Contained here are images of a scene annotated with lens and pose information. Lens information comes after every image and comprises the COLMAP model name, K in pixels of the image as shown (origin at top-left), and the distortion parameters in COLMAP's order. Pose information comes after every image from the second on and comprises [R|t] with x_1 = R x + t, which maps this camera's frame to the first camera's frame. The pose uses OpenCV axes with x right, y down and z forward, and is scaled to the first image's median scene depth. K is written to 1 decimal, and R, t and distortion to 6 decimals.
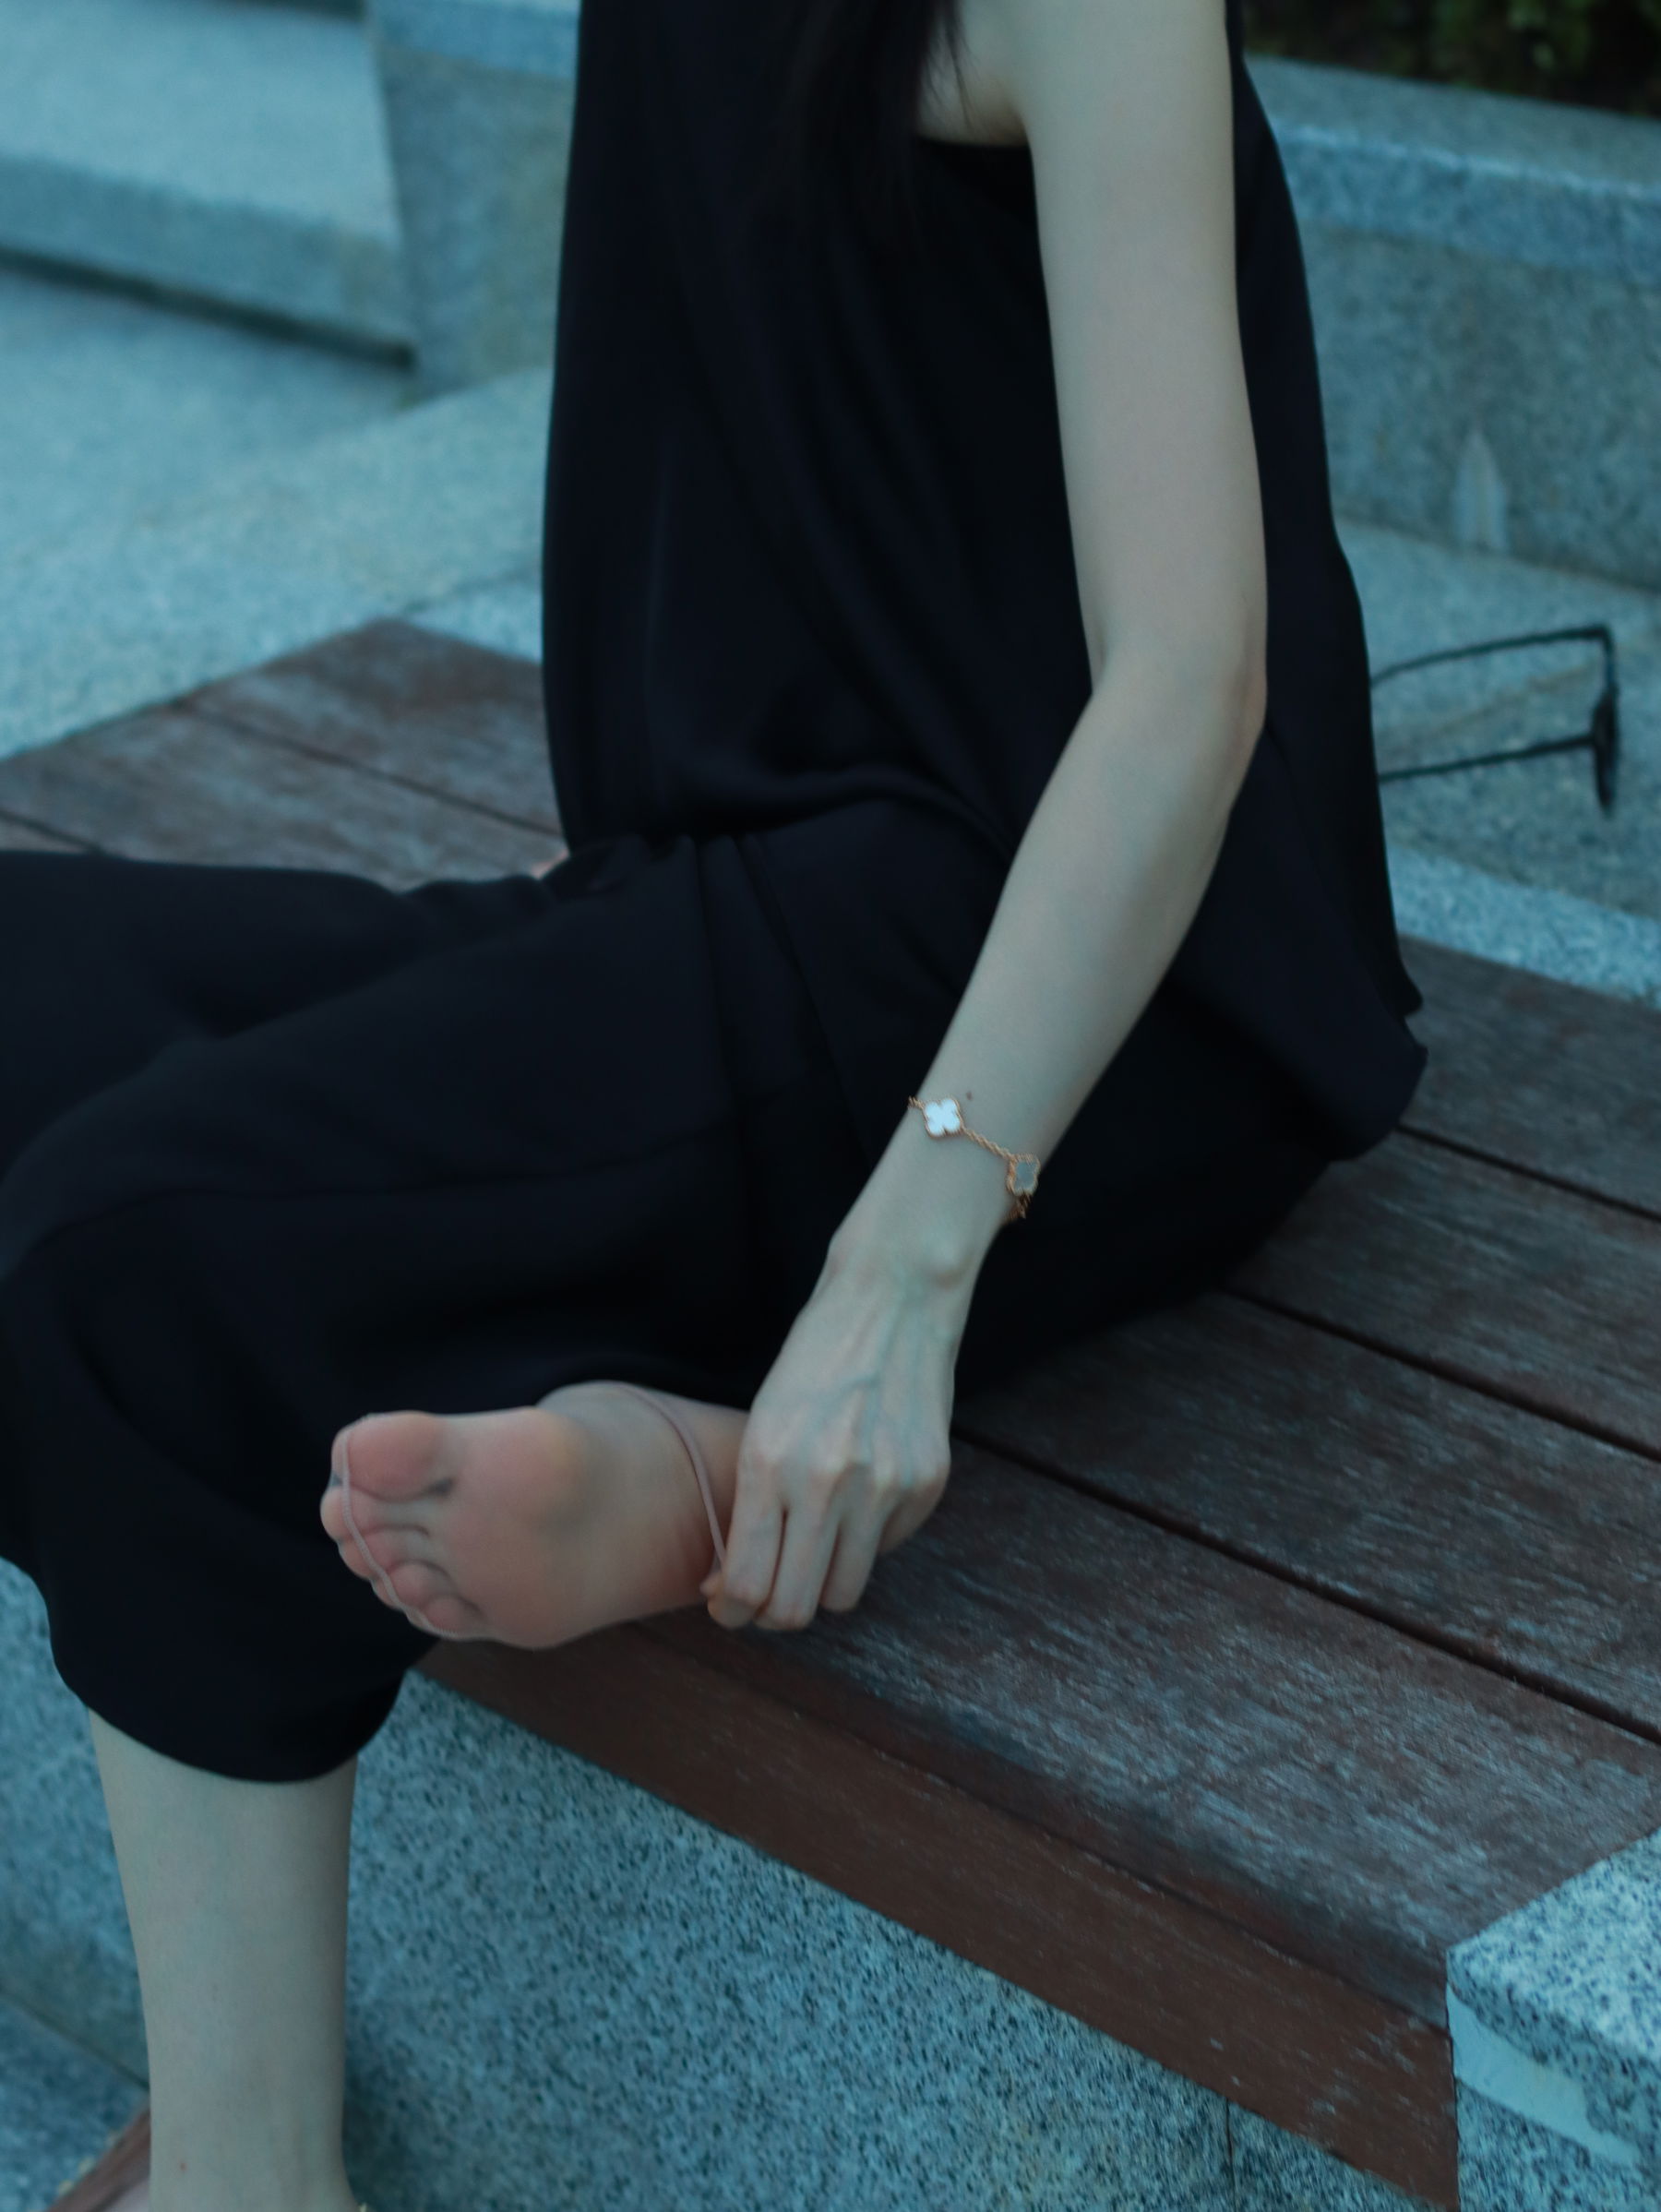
lens RADIAL K [[5889.2, 0, 832.6], [0, 5889.2, 1120.0], [0, 0, 1]] dist [0.005347, 0.000000]
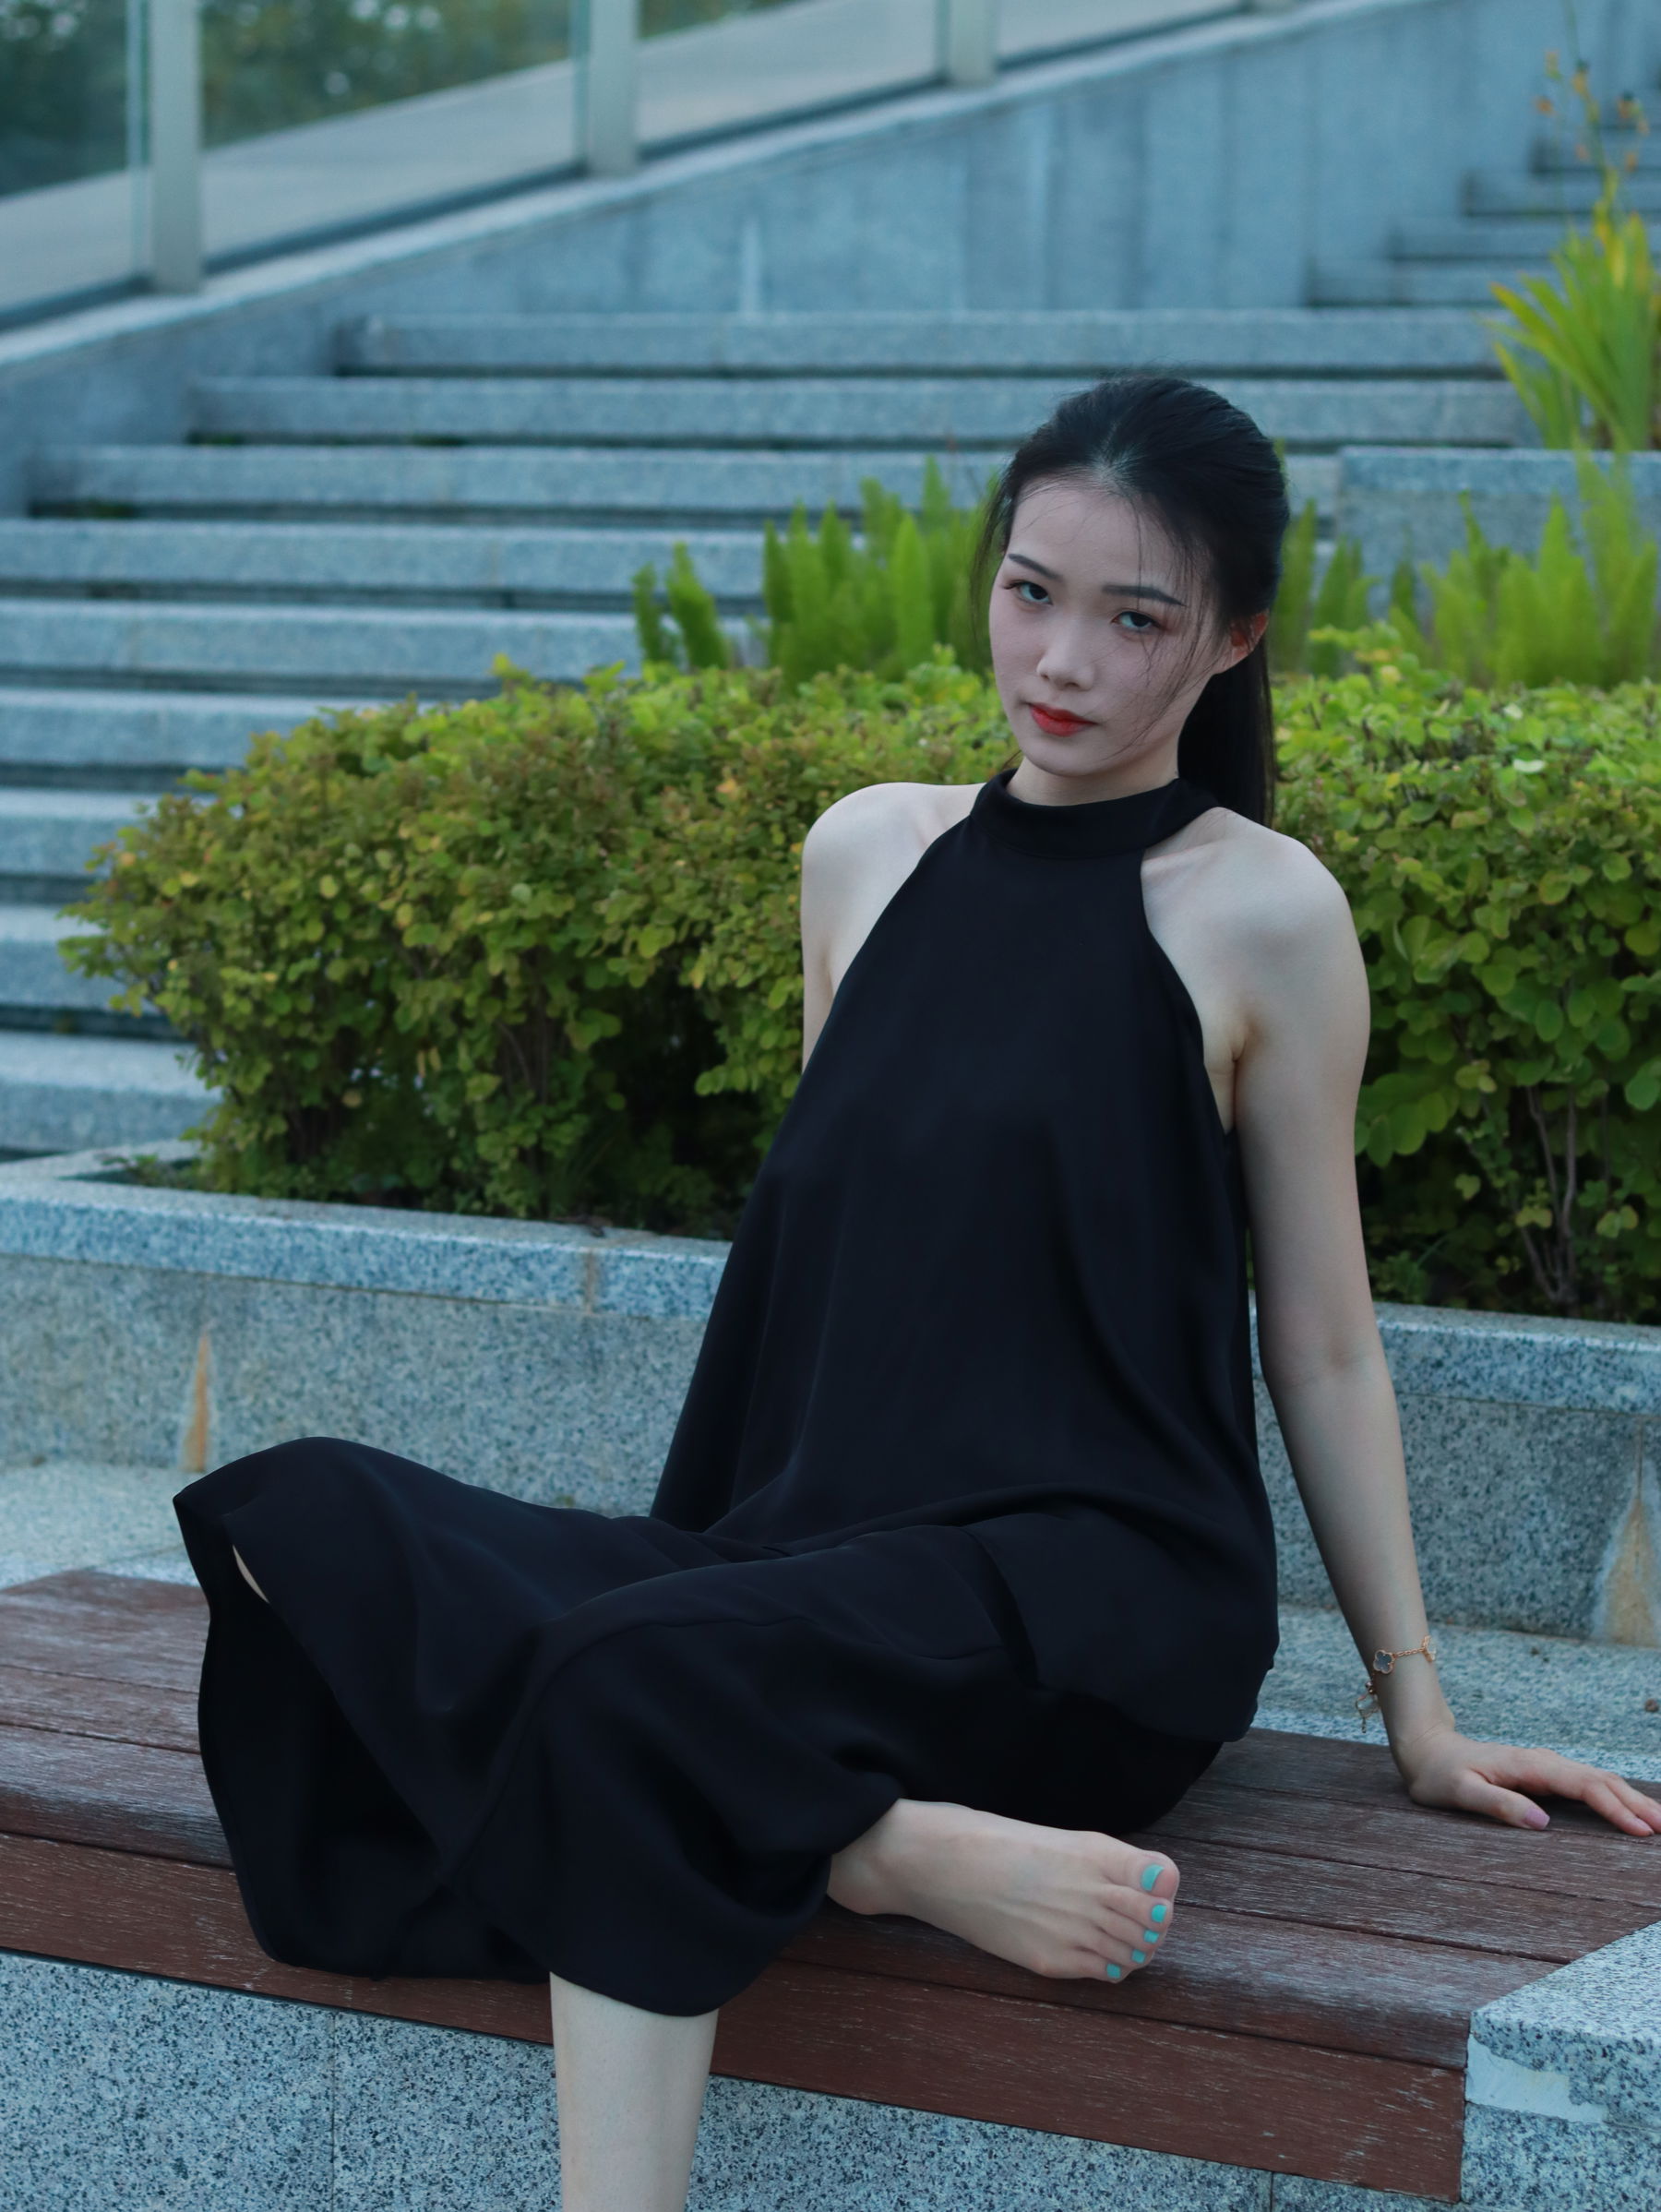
lens RADIAL K [[5889.2, 0, 797.5], [0, 5889.2, 1087.9], [0, 0, 1]] dist [0.005347, 0.000000]
pose [[0.936204, 0.091330, 0.339382, -0.576064], [0.024025, 0.946756, -0.321053, 0.366975], [-0.350634, 0.308725, 0.884163, -0.428022]]
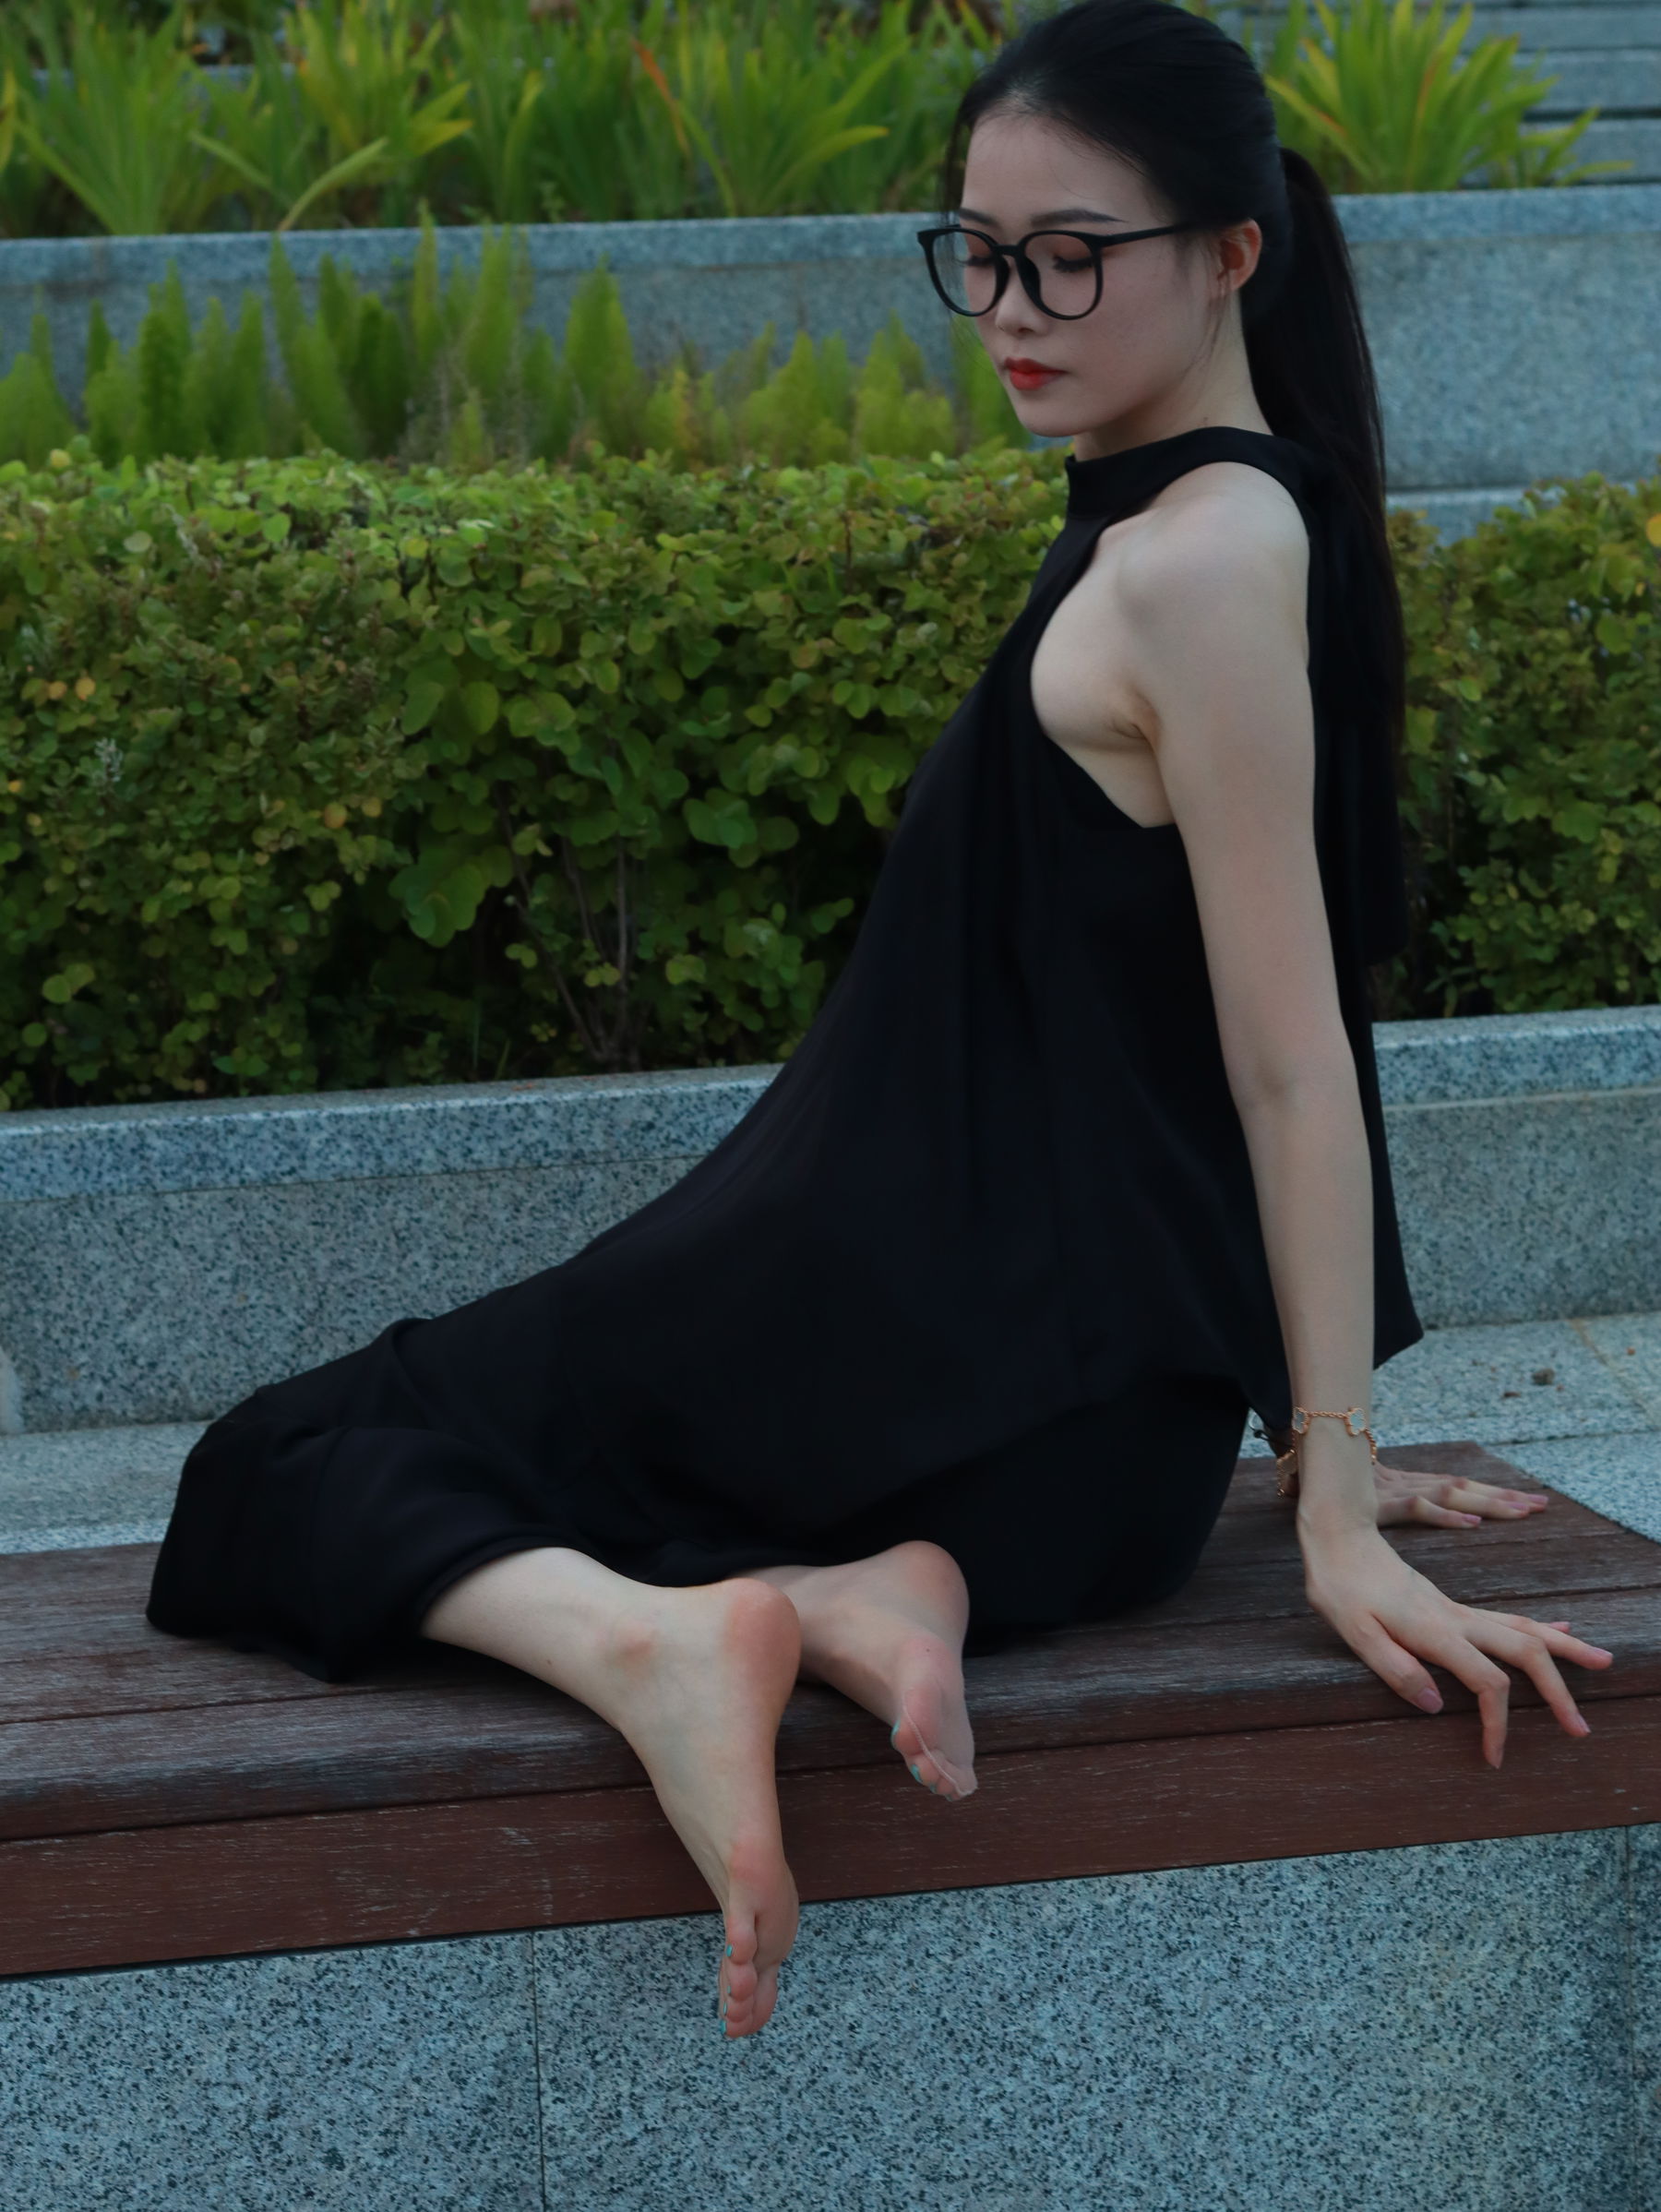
lens RADIAL K [[5889.2, 0, 843.4], [0, 5889.2, 1119.3], [0, 0, 1]] dist [0.005347, 0.000000]
pose [[0.460414, -0.025582, 0.887336, -1.374742], [0.343802, 0.926713, -0.151672, 0.145006], [-0.818425, 0.374899, 0.435467, 0.355643]]
